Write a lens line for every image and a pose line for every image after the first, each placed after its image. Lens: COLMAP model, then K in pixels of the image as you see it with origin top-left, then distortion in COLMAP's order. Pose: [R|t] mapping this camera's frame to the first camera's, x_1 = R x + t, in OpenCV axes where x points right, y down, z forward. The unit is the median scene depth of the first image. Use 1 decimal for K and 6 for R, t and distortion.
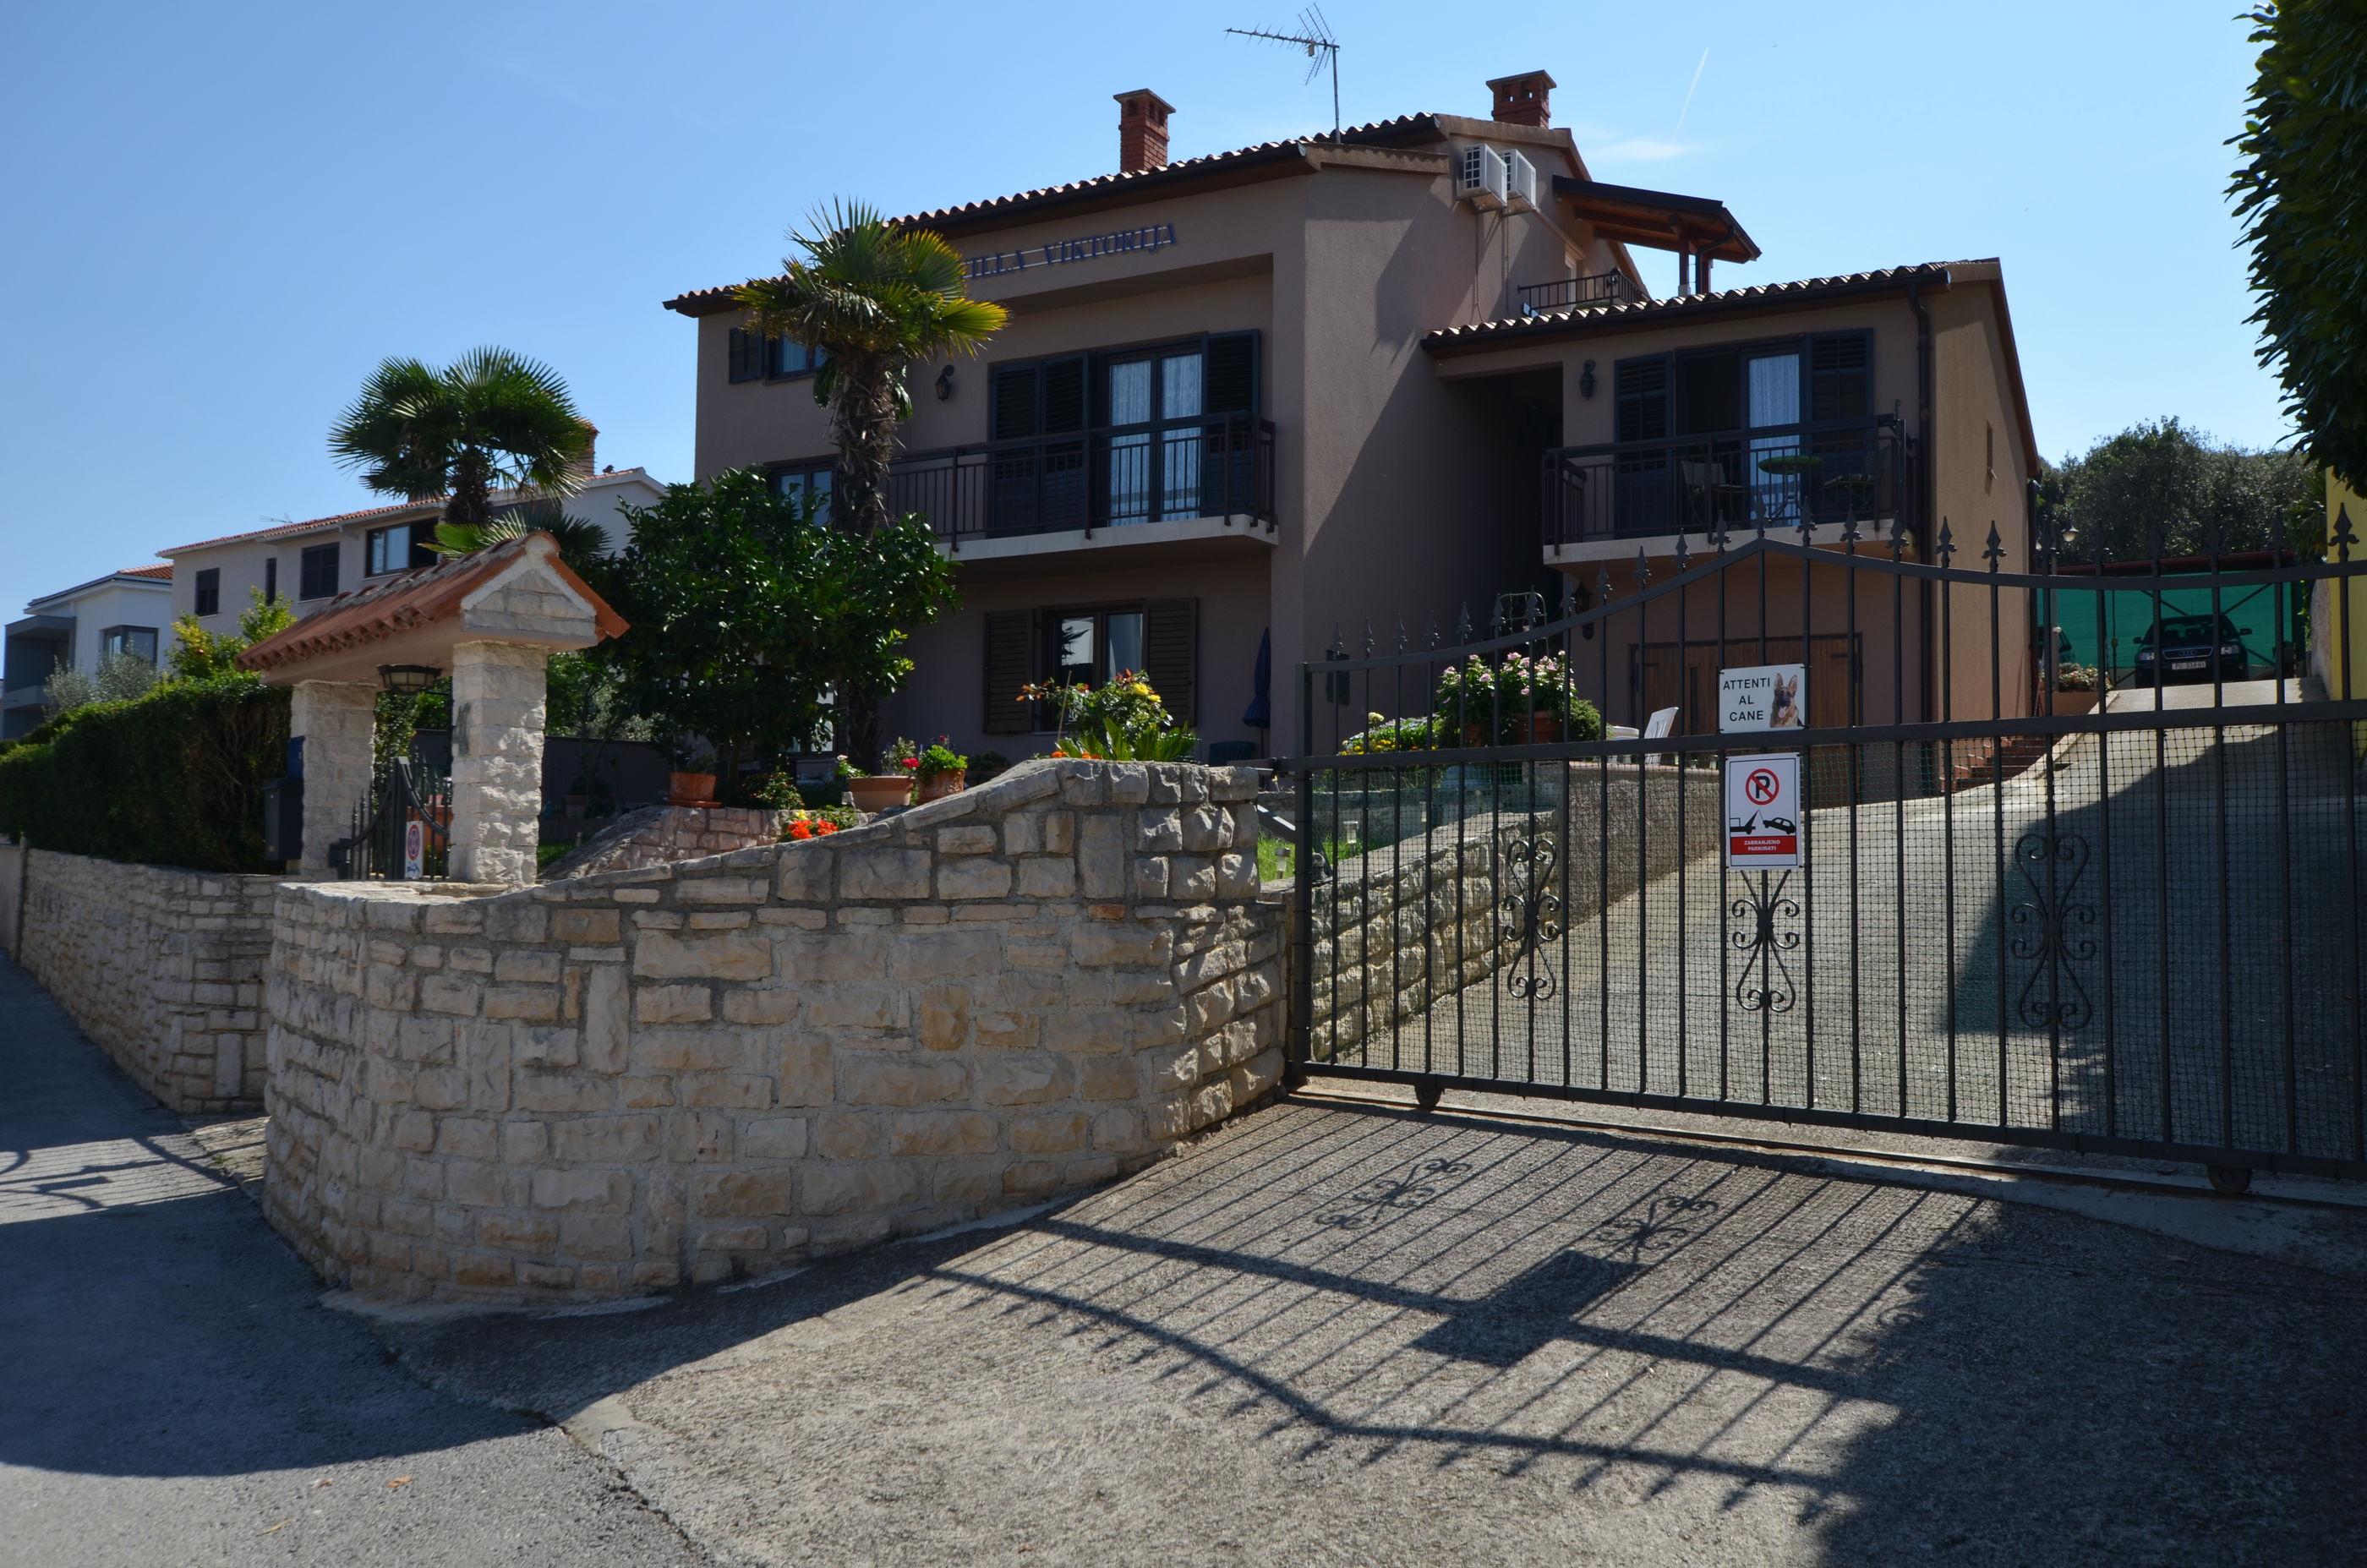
lens RADIAL K [[1945.8, 0, 1183.5], [0, 1945.8, 784.0], [0, 0, 1]] dist [-0.002526, 0.041623]
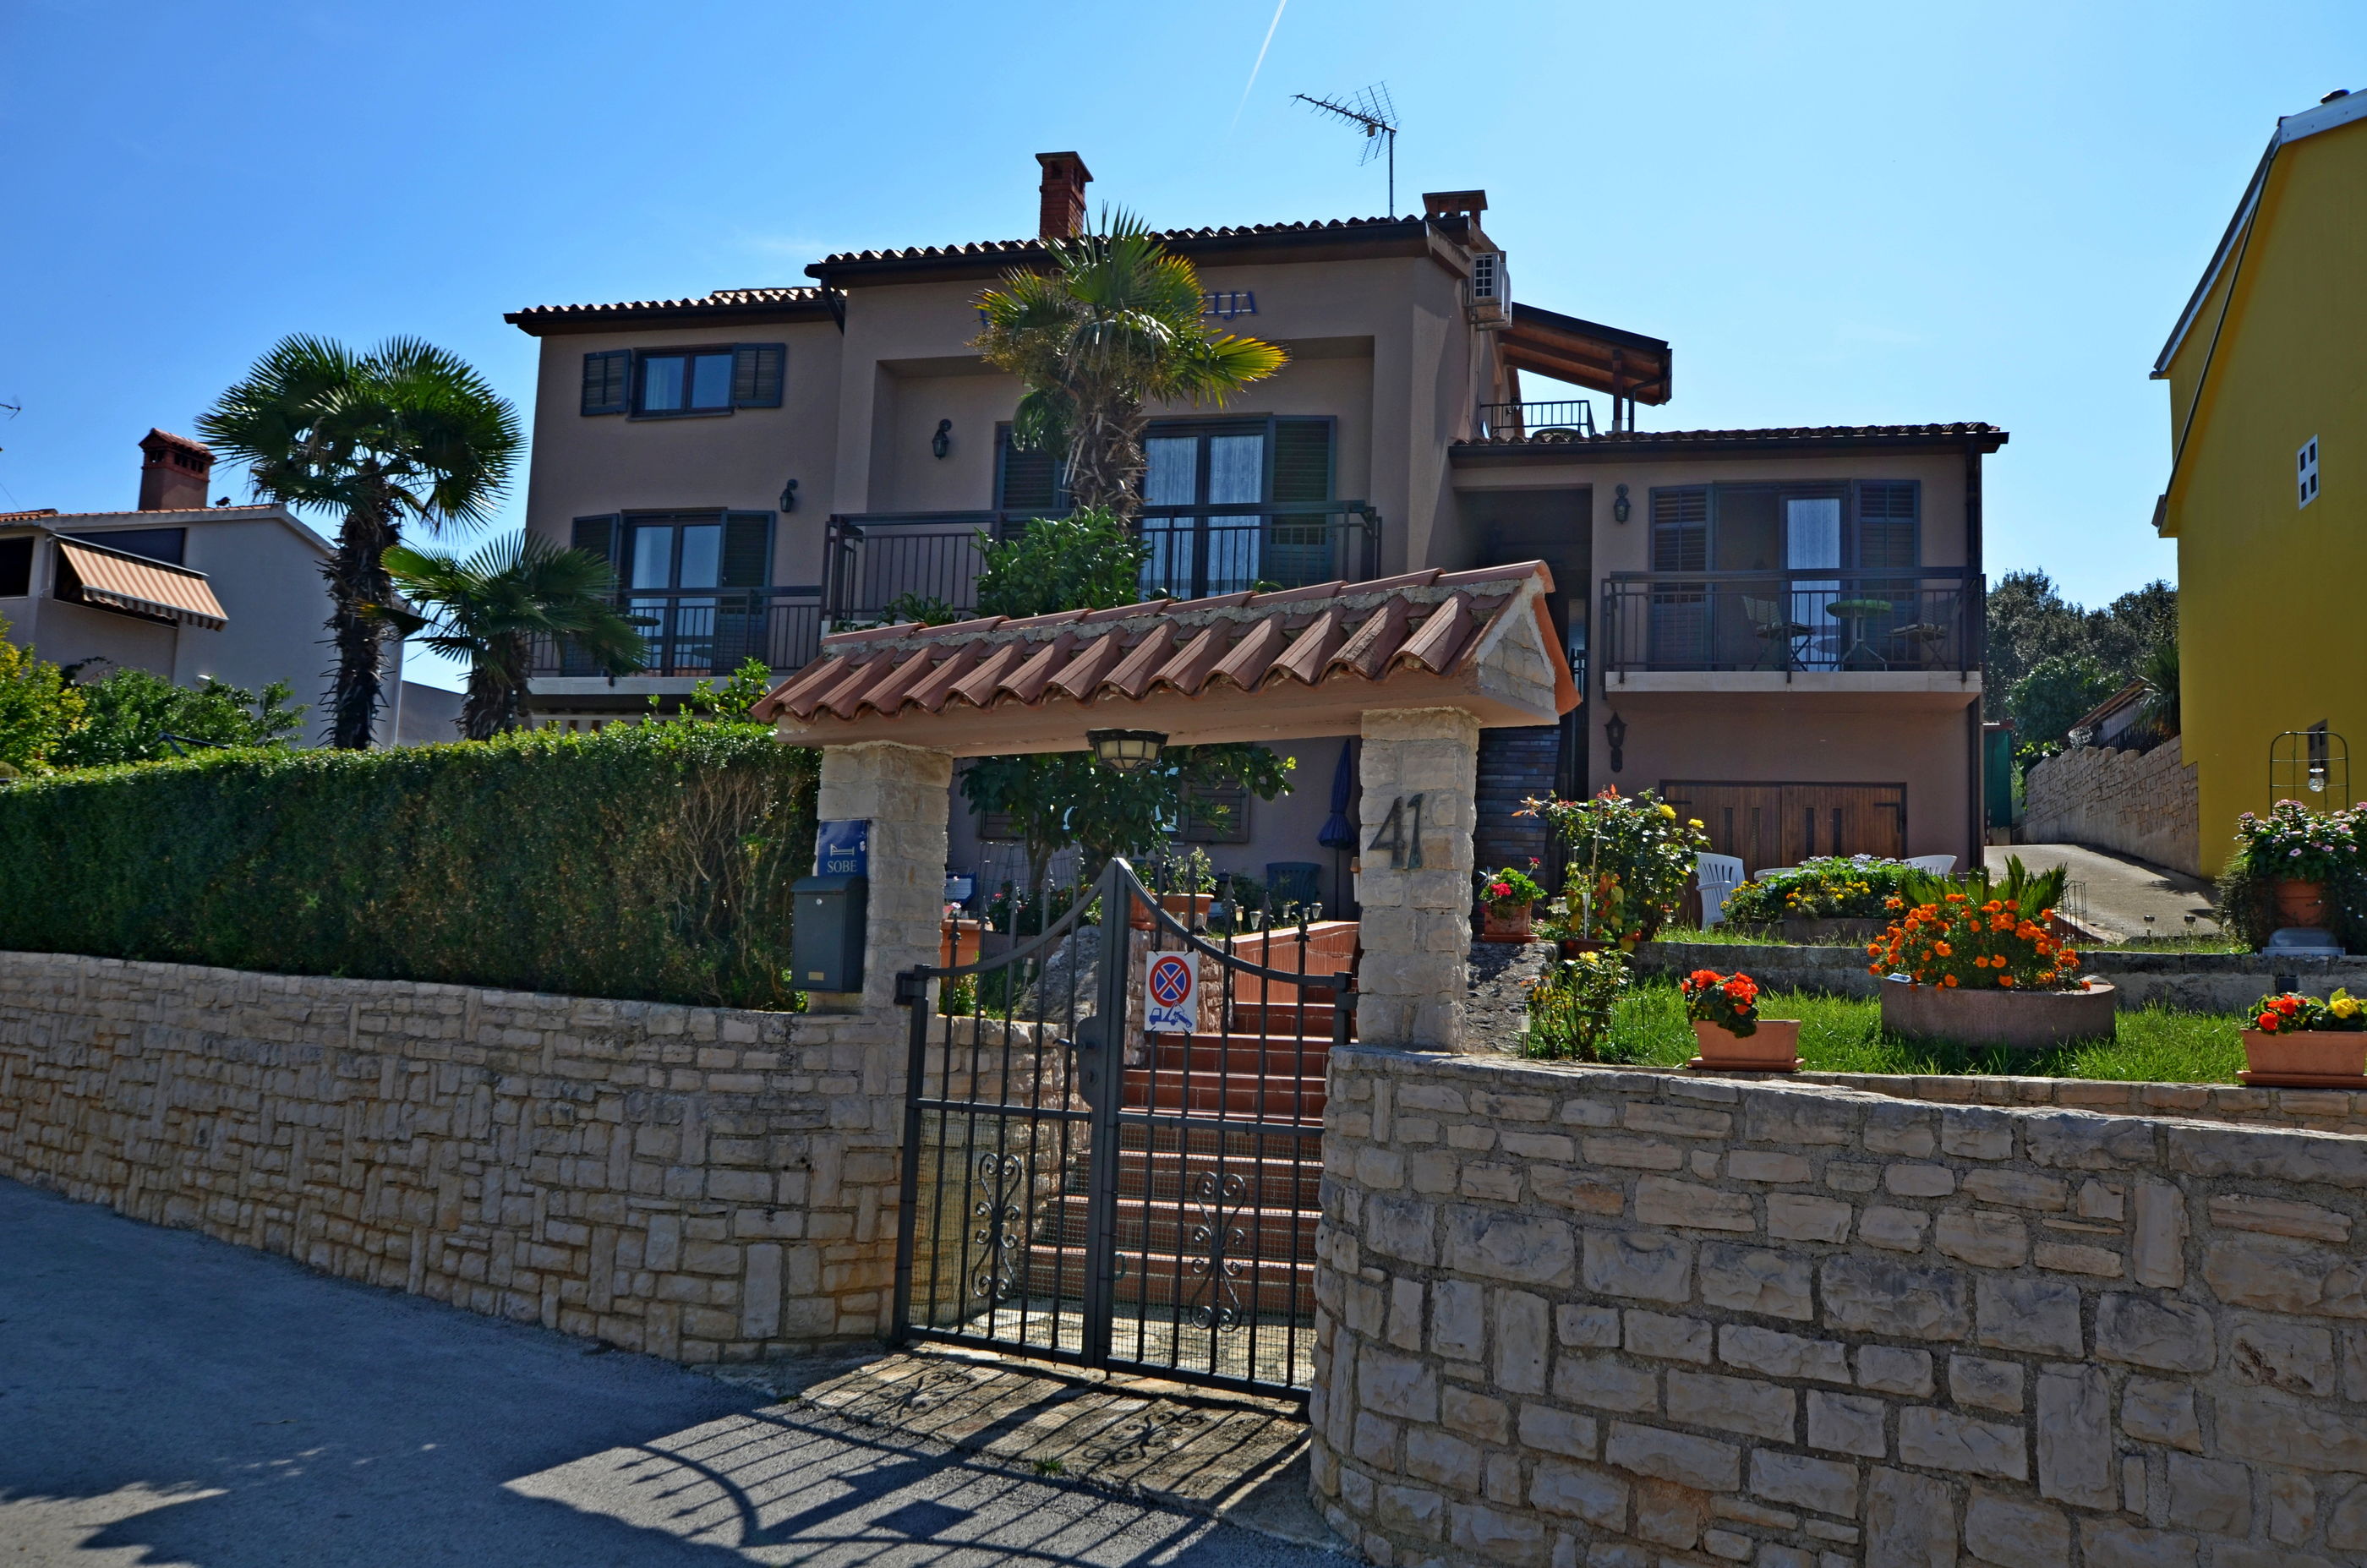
lens RADIAL K [[1945.8, 0, 1183.5], [0, 1945.8, 784.0], [0, 0, 1]] dist [-0.002526, 0.041623]
pose [[0.964619, 0.058519, 0.257072, -0.250149], [-0.043708, 0.997058, -0.062961, 0.001145], [-0.260000, 0.049497, 0.964339, 0.135272]]
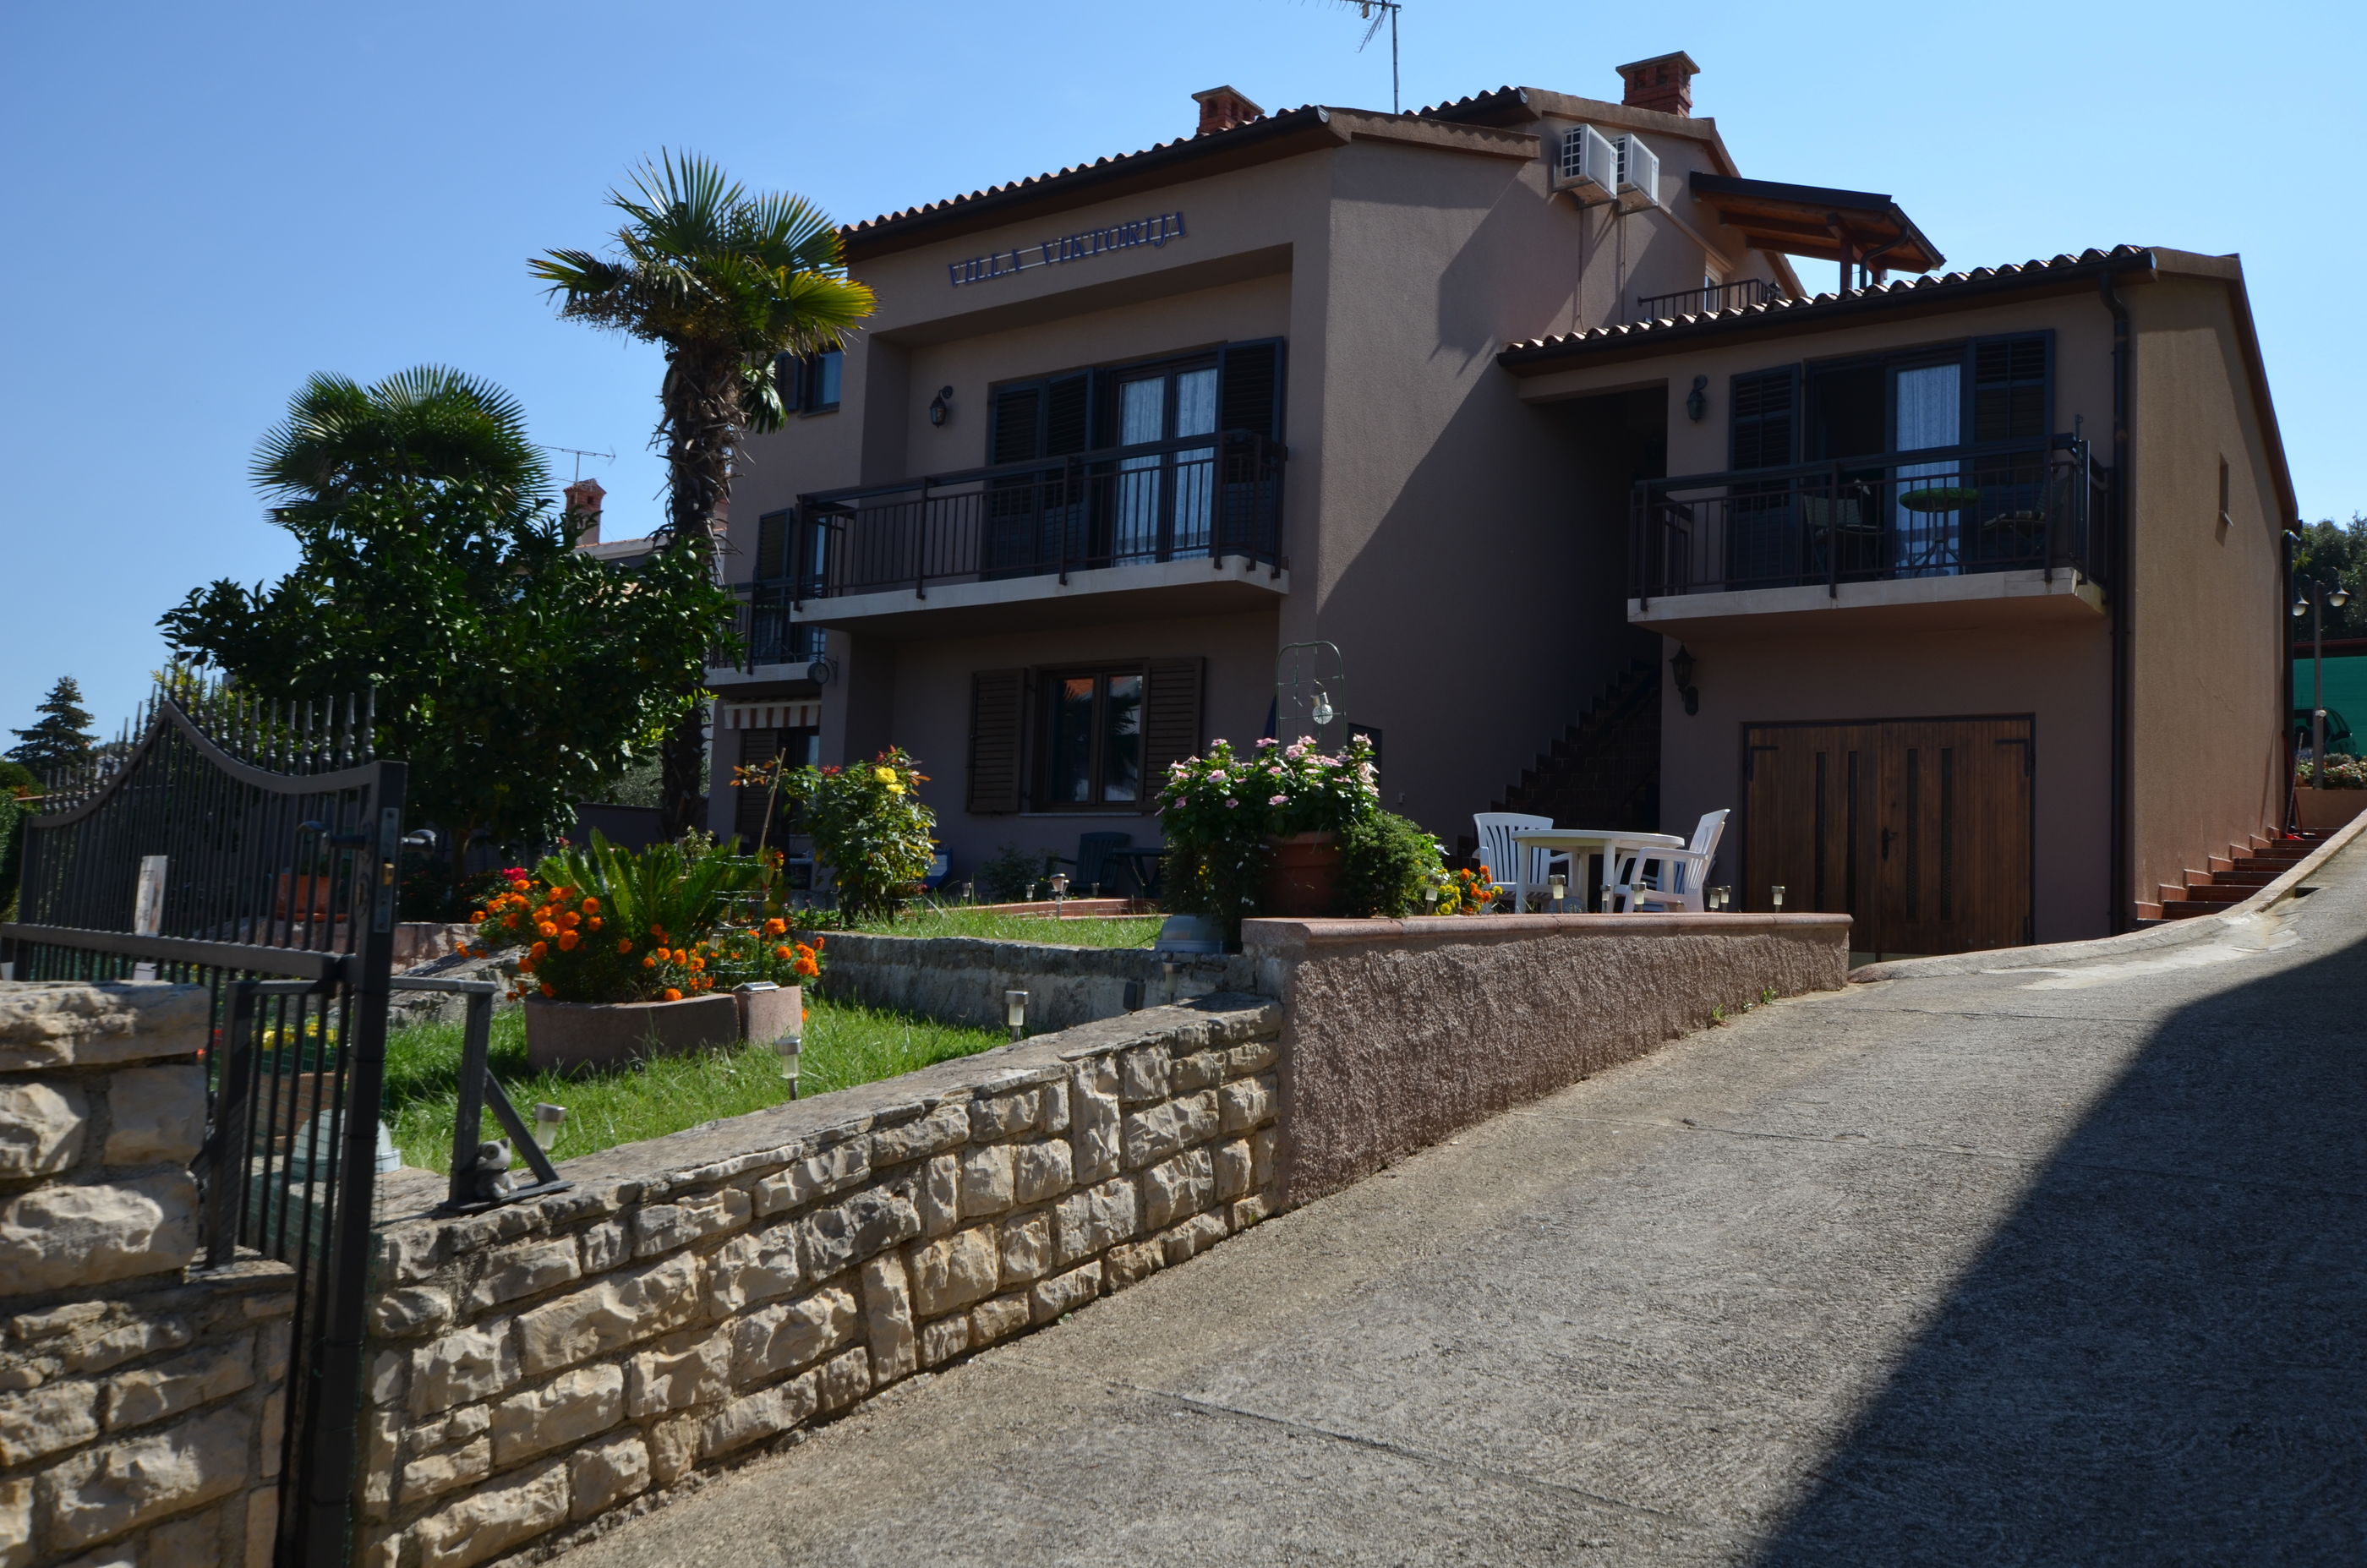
lens RADIAL K [[1945.8, 0, 1183.5], [0, 1945.8, 784.0], [0, 0, 1]] dist [-0.002526, 0.041623]
pose [[0.992537, 0.021913, -0.119959, 0.097687], [-0.025931, 0.999150, -0.032038, -0.014339], [0.119155, 0.034909, 0.992262, 0.171149]]
